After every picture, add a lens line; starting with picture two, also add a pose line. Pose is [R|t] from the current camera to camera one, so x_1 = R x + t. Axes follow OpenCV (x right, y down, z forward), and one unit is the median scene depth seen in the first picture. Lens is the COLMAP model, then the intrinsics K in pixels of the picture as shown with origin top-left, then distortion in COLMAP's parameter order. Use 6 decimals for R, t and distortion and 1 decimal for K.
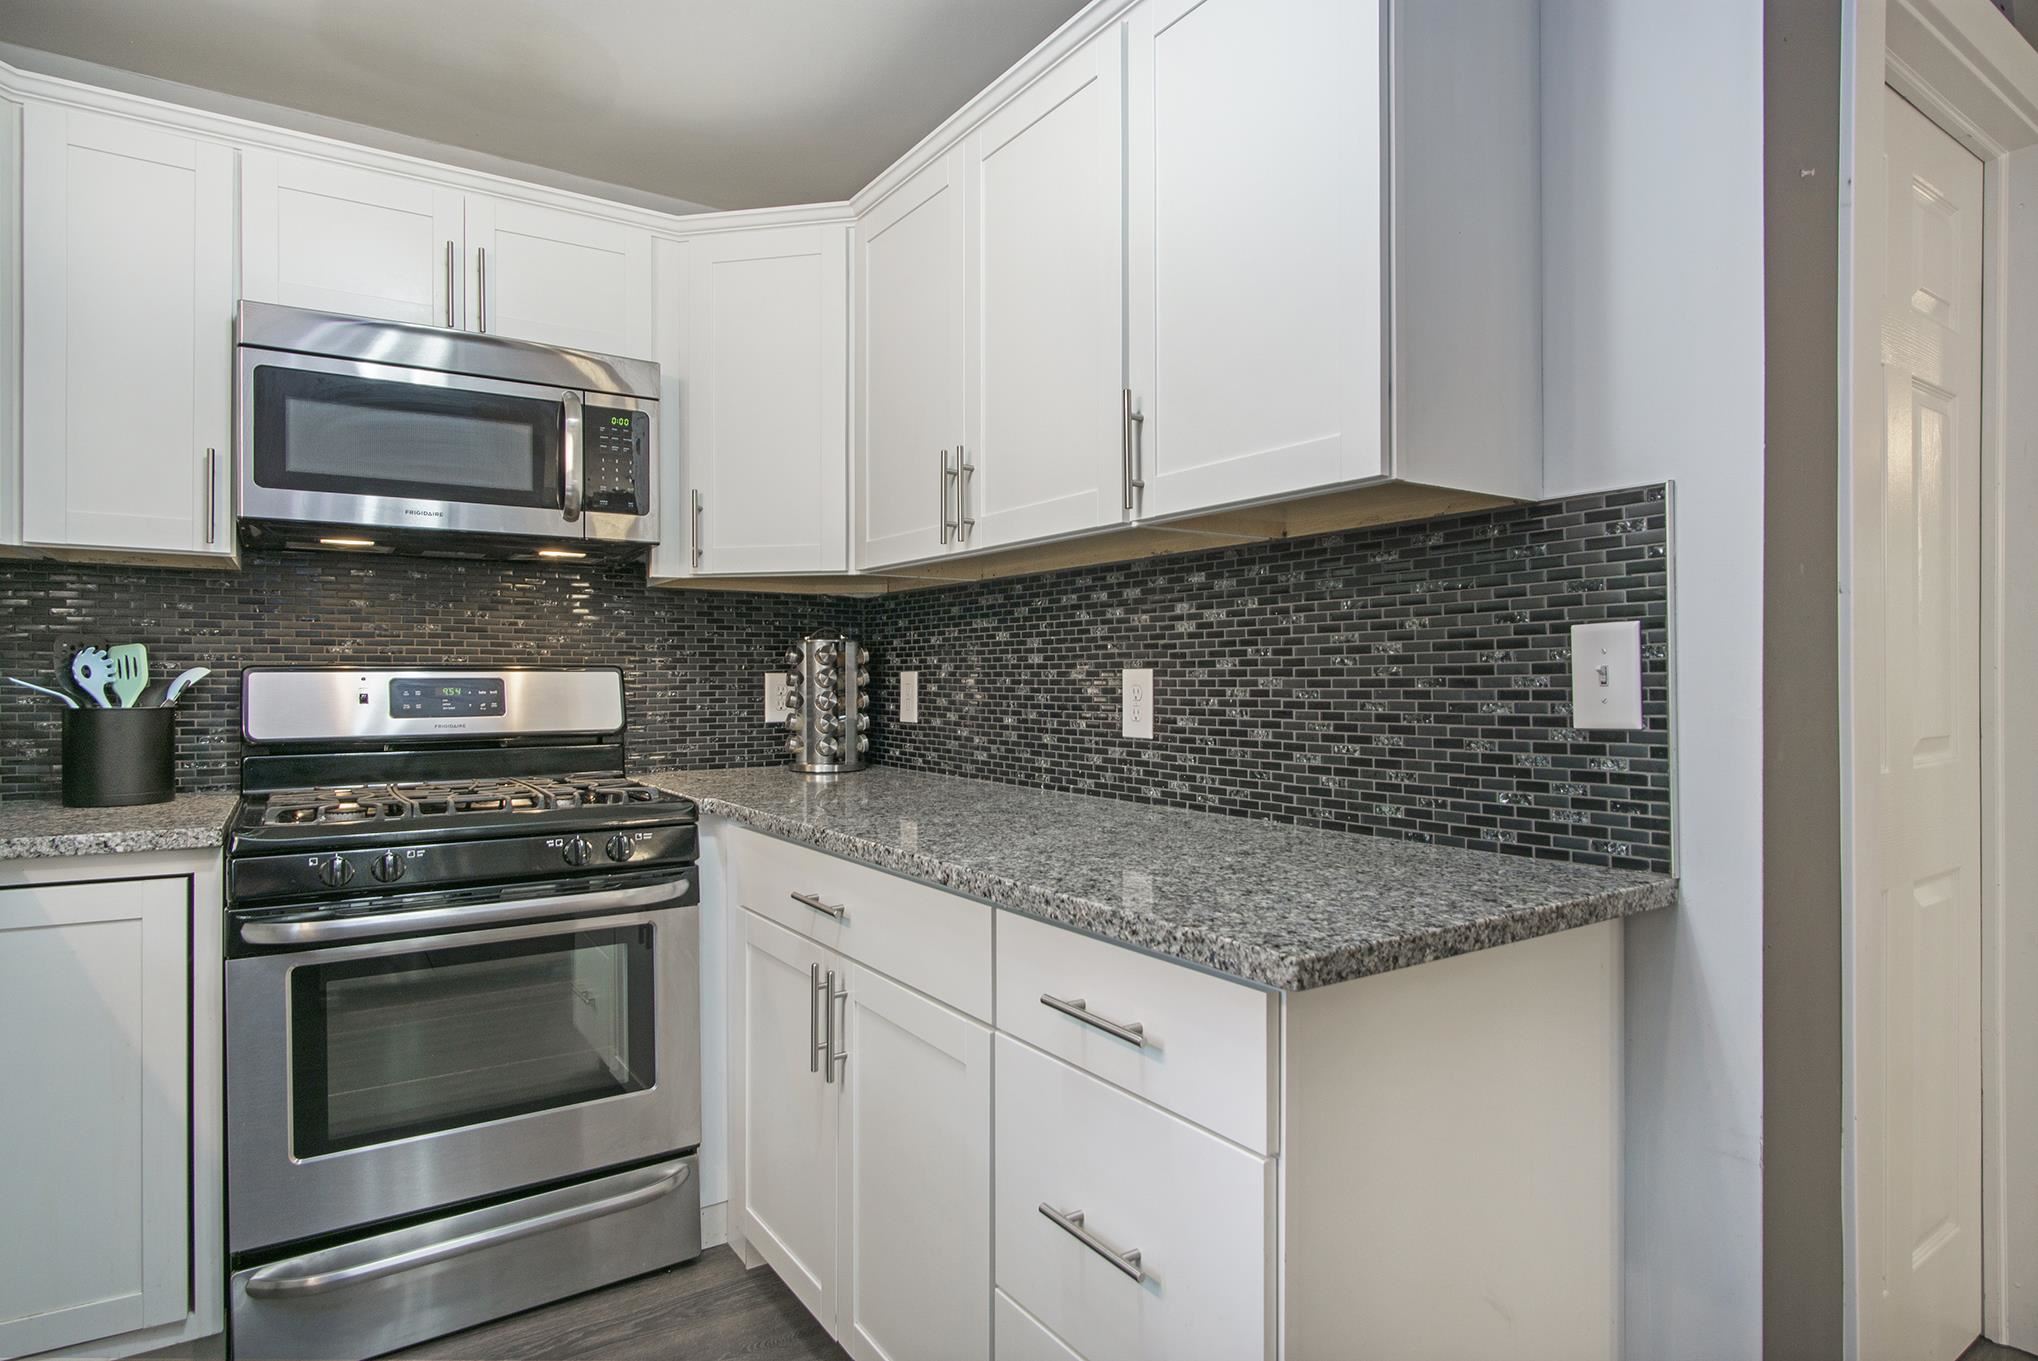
lens RADIAL K [[1091.9, 0, 1042.6], [0, 1091.9, 684.4], [0, 0, 1]] dist [-0.016469, 0.002290]
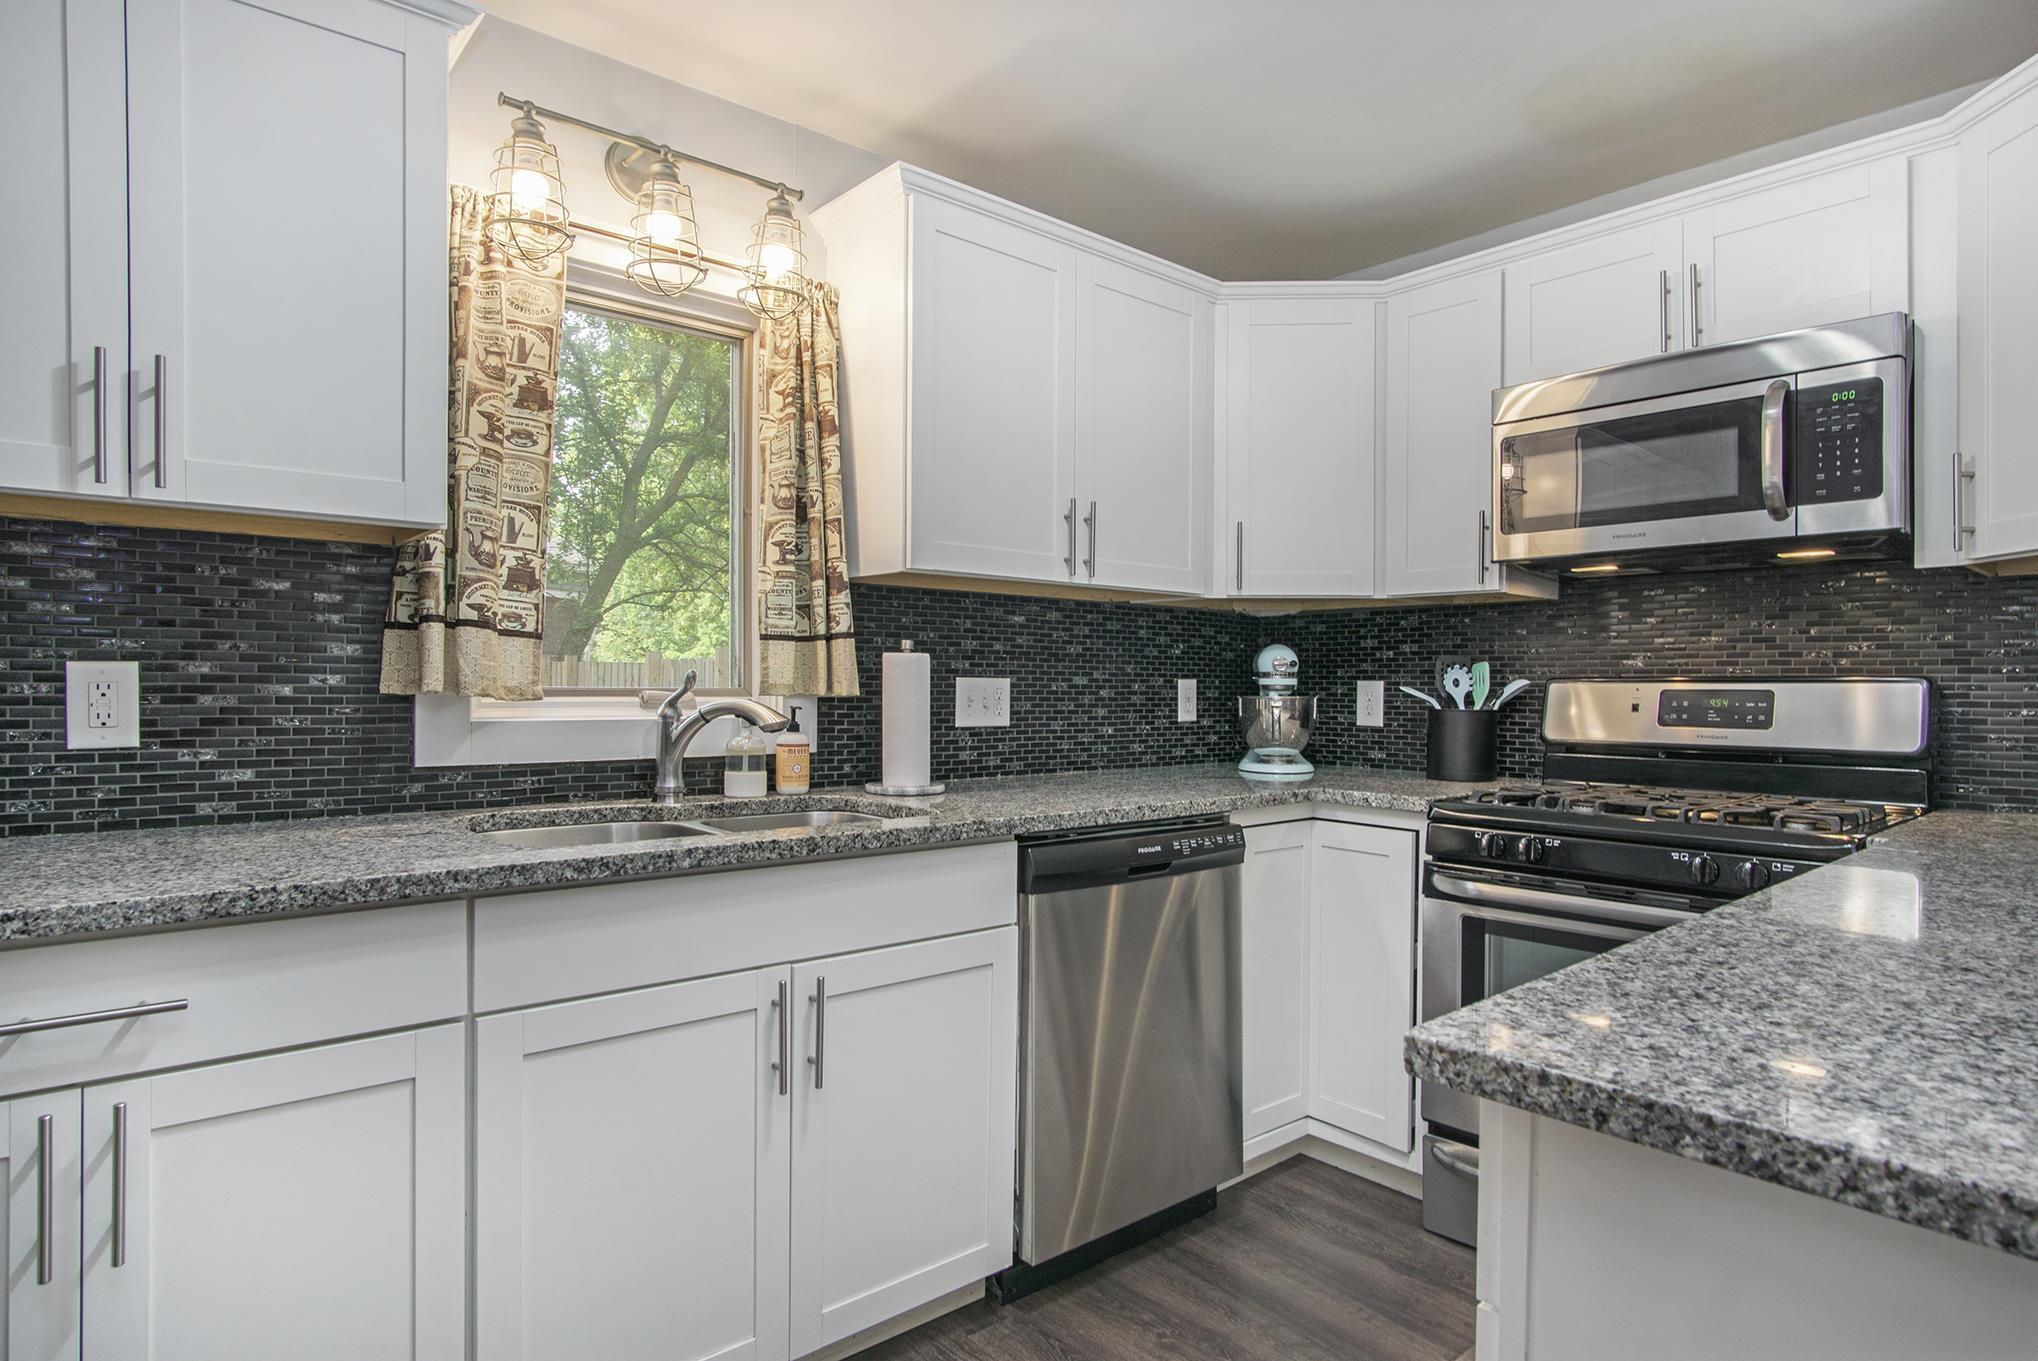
lens RADIAL K [[1091.9, 0, 1008.5], [0, 1091.9, 676.5], [0, 0, 1]] dist [-0.016469, 0.002290]
pose [[0.121320, -0.005978, -0.992596, 0.276924], [-0.013554, 0.999879, -0.007679, -0.000820], [0.992521, 0.014386, 0.121224, 0.167543]]
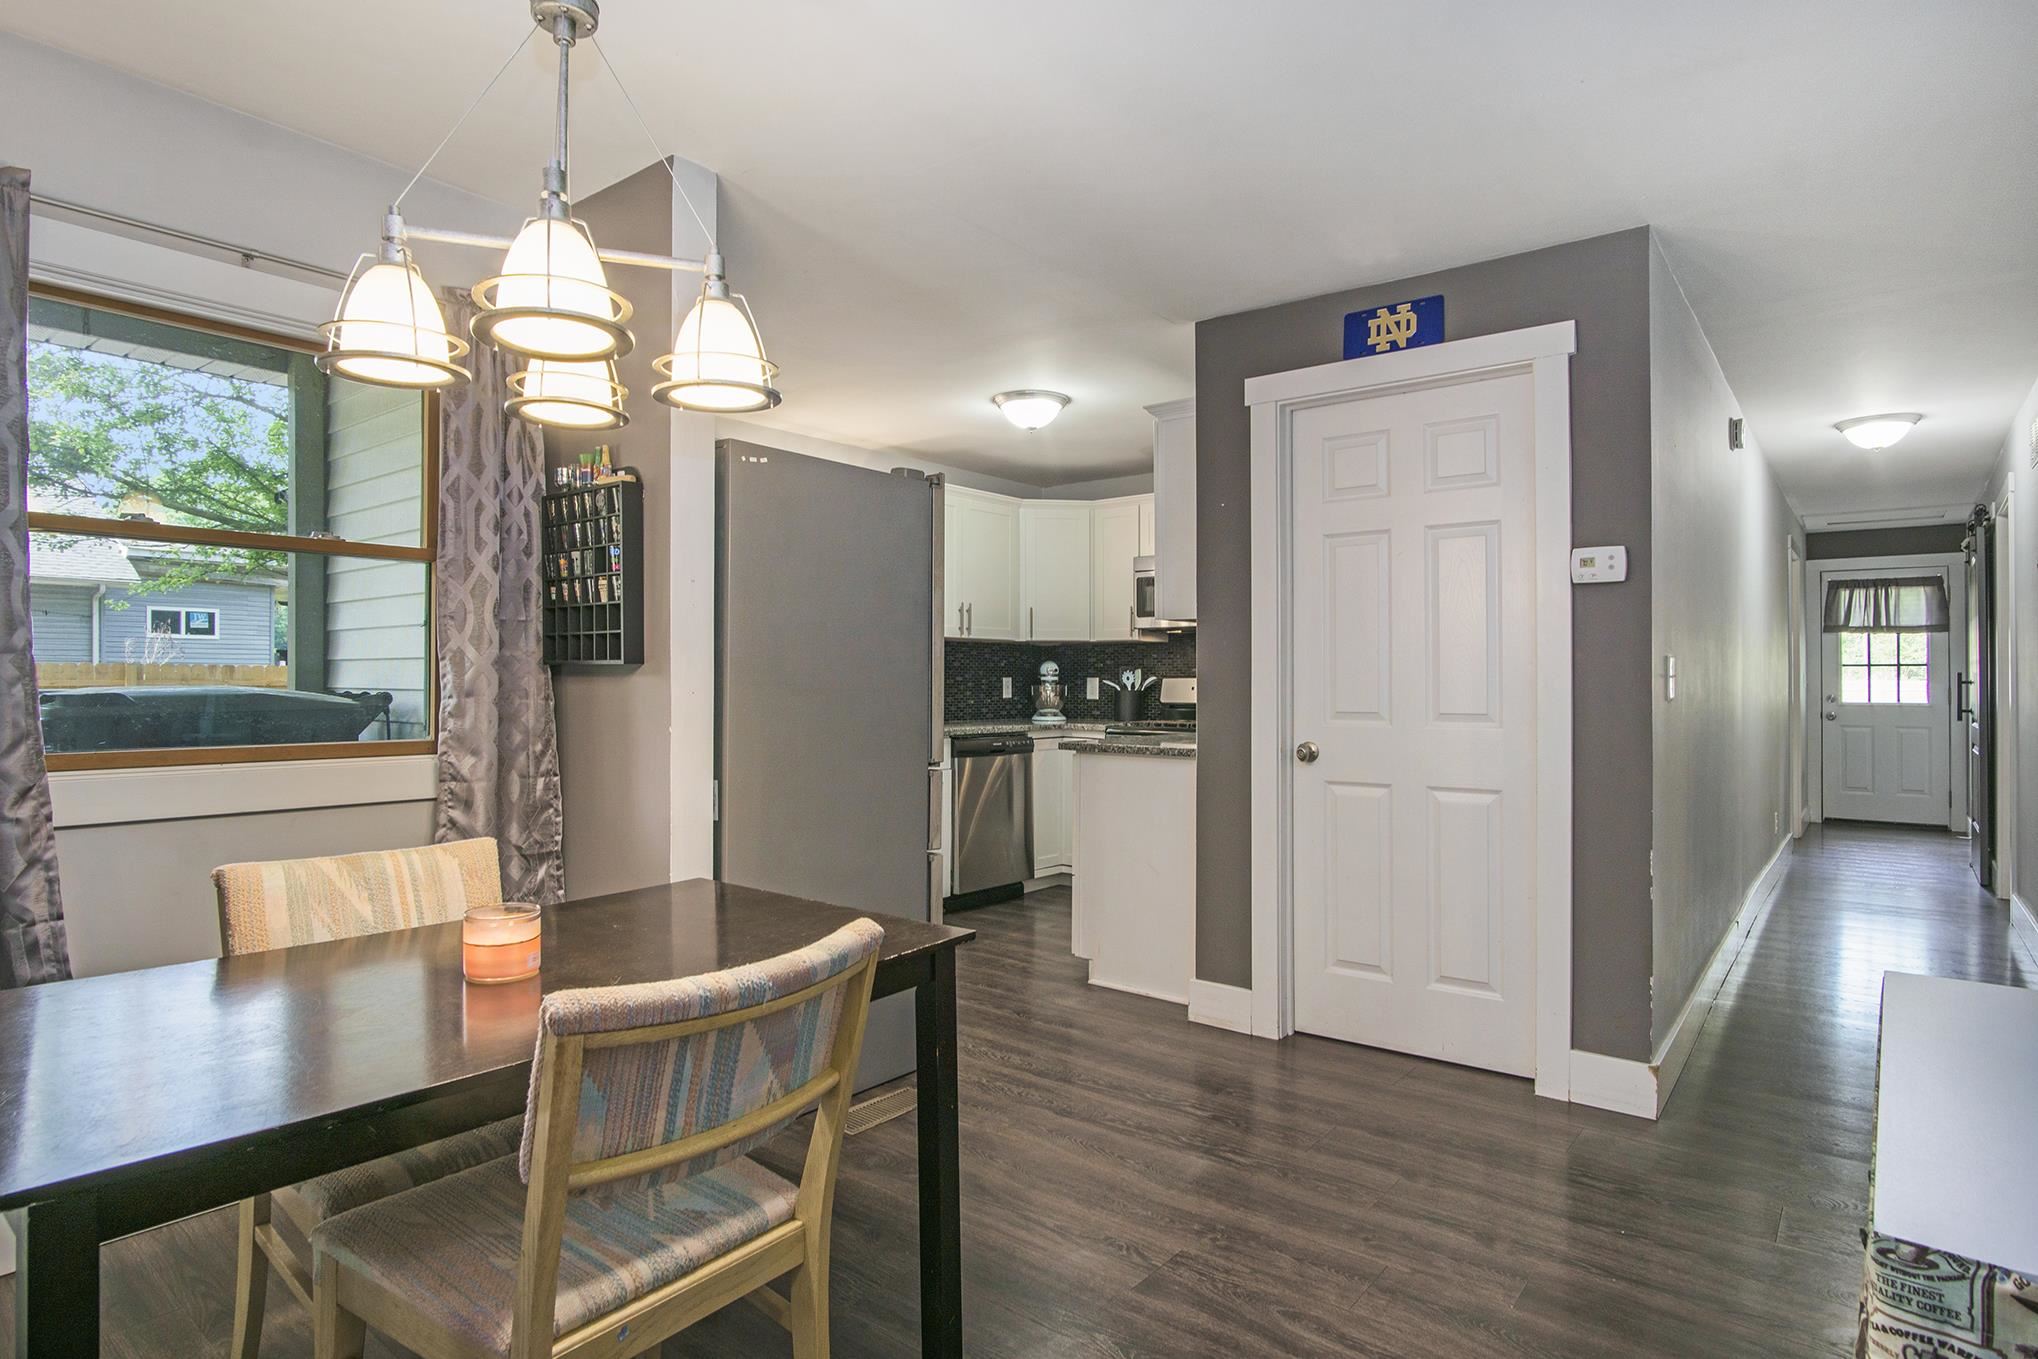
lens RADIAL K [[1091.9, 0, 1011.2], [0, 1091.9, 677.6], [0, 0, 1]] dist [-0.016469, 0.002290]
pose [[0.296627, -0.001414, -0.954992, 1.269457], [-0.007408, 0.999965, -0.003781, -0.000393], [0.954965, 0.008196, 0.296606, -0.151668]]
